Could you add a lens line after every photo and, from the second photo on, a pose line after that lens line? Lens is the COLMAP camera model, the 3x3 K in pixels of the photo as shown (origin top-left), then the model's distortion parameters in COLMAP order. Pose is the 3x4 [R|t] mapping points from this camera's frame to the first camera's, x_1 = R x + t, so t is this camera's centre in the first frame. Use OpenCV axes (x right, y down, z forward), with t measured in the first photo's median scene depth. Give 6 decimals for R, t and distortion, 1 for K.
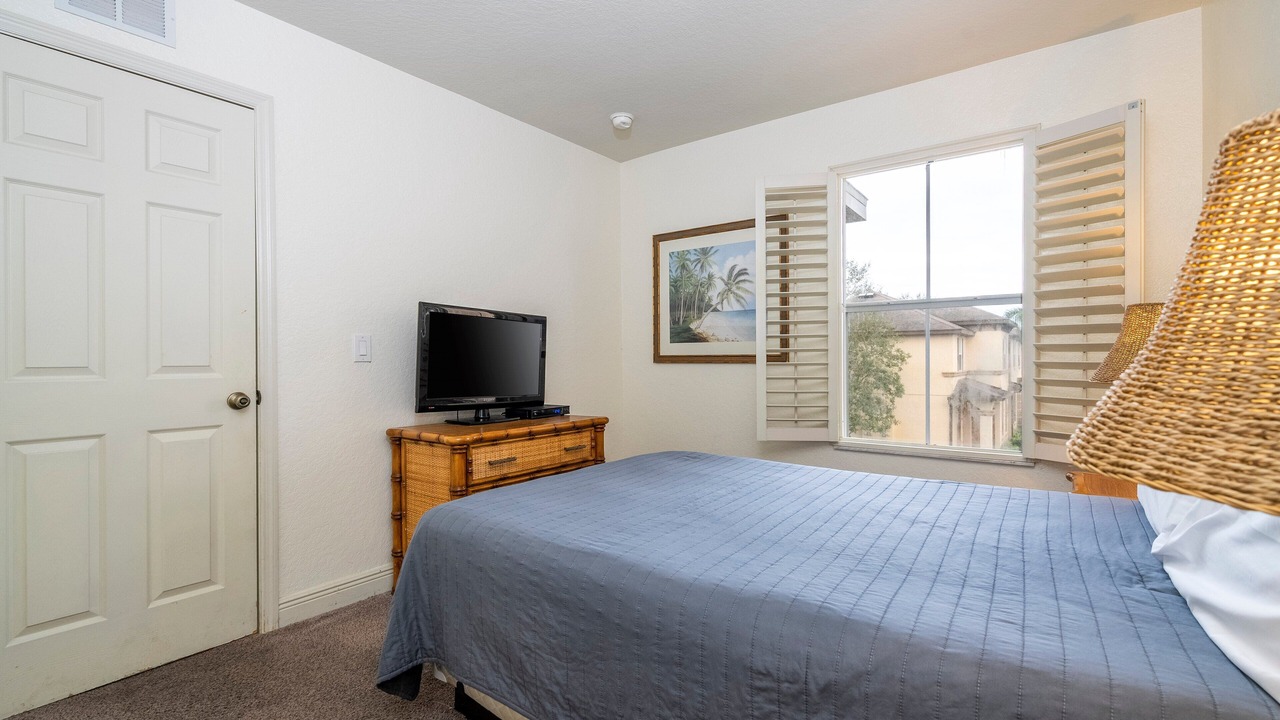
lens RADIAL K [[576.7, 0, 647.2], [0, 576.7, 361.5], [0, 0, 1]] dist [-0.000277, 0.000036]
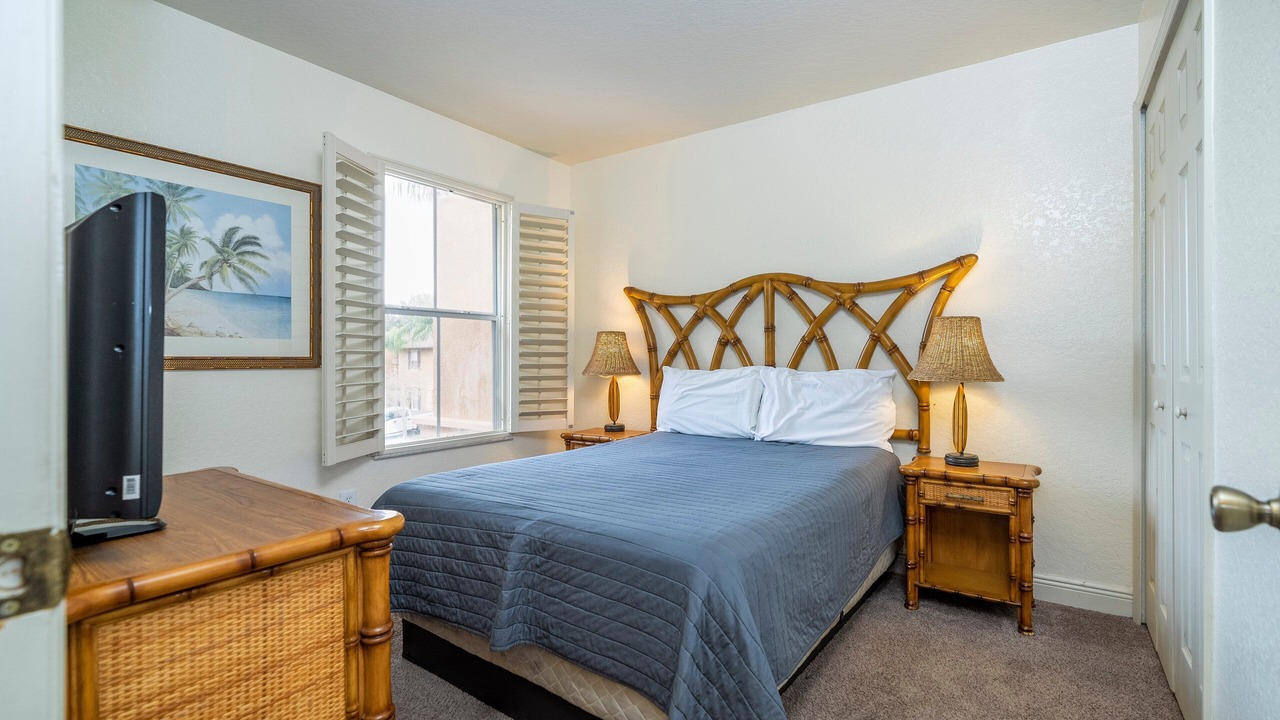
lens RADIAL K [[576.7, 0, 647.2], [0, 576.7, 361.5], [0, 0, 1]] dist [-0.000277, 0.000036]
pose [[-0.015364, 0.003477, 0.999876, -0.541495], [0.007824, 0.999964, -0.003357, -0.000214], [-0.999851, 0.007772, -0.015391, 0.516415]]
